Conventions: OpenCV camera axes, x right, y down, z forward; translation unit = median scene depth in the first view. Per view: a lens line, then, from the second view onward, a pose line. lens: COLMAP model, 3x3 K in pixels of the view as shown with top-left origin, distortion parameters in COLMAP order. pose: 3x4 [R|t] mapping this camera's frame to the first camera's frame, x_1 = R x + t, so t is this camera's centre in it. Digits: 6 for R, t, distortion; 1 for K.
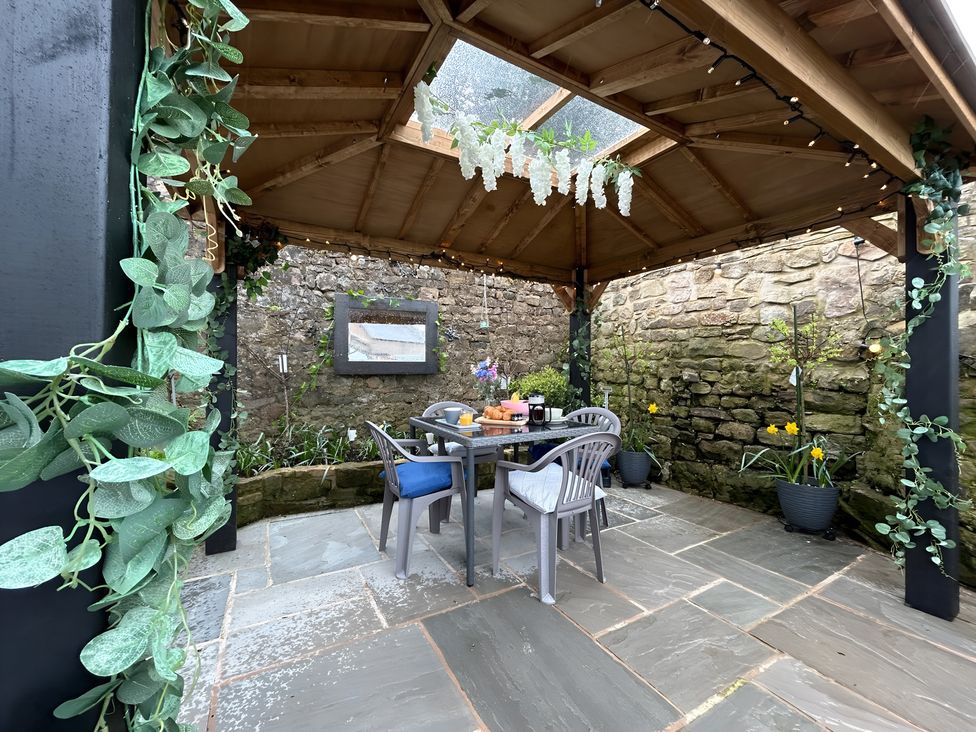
lens RADIAL K [[393.1, 0, 486.1], [0, 393.1, 387.0], [0, 0, 1]] dist [0.001778, 0.000105]
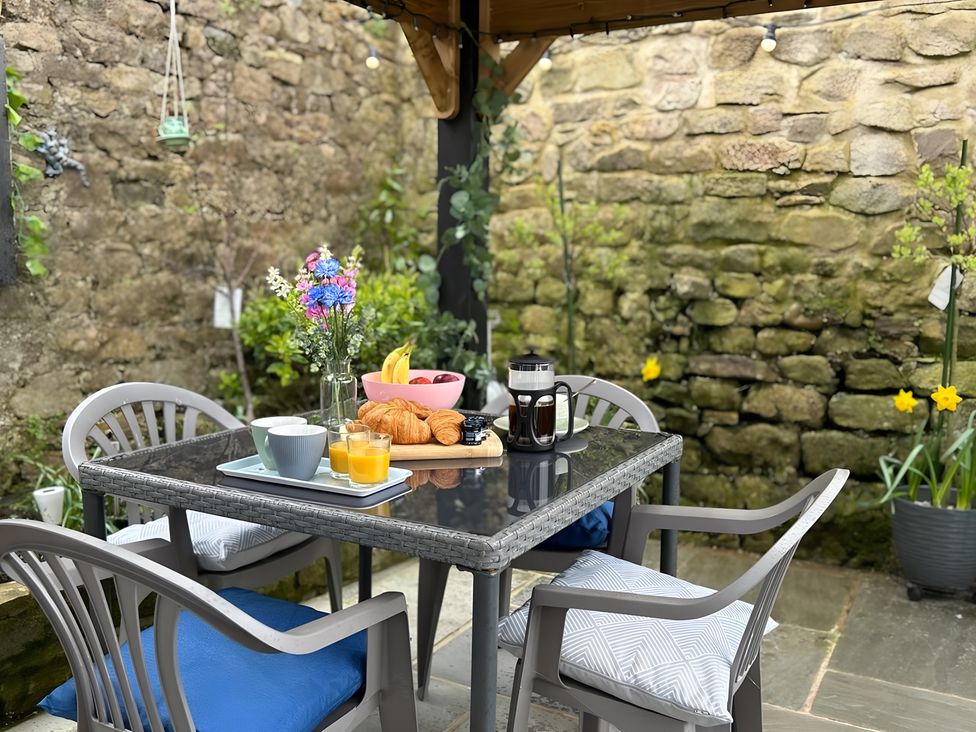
lens RADIAL K [[908.9, 0, 486.5], [0, 908.9, 395.1], [0, 0, 1]] dist [0.077139, -0.086909]
pose [[0.855357, -0.076625, 0.512340, -0.224046], [0.017223, 0.992660, 0.119706, -0.033855], [-0.517752, -0.093568, 0.850399, 0.247126]]
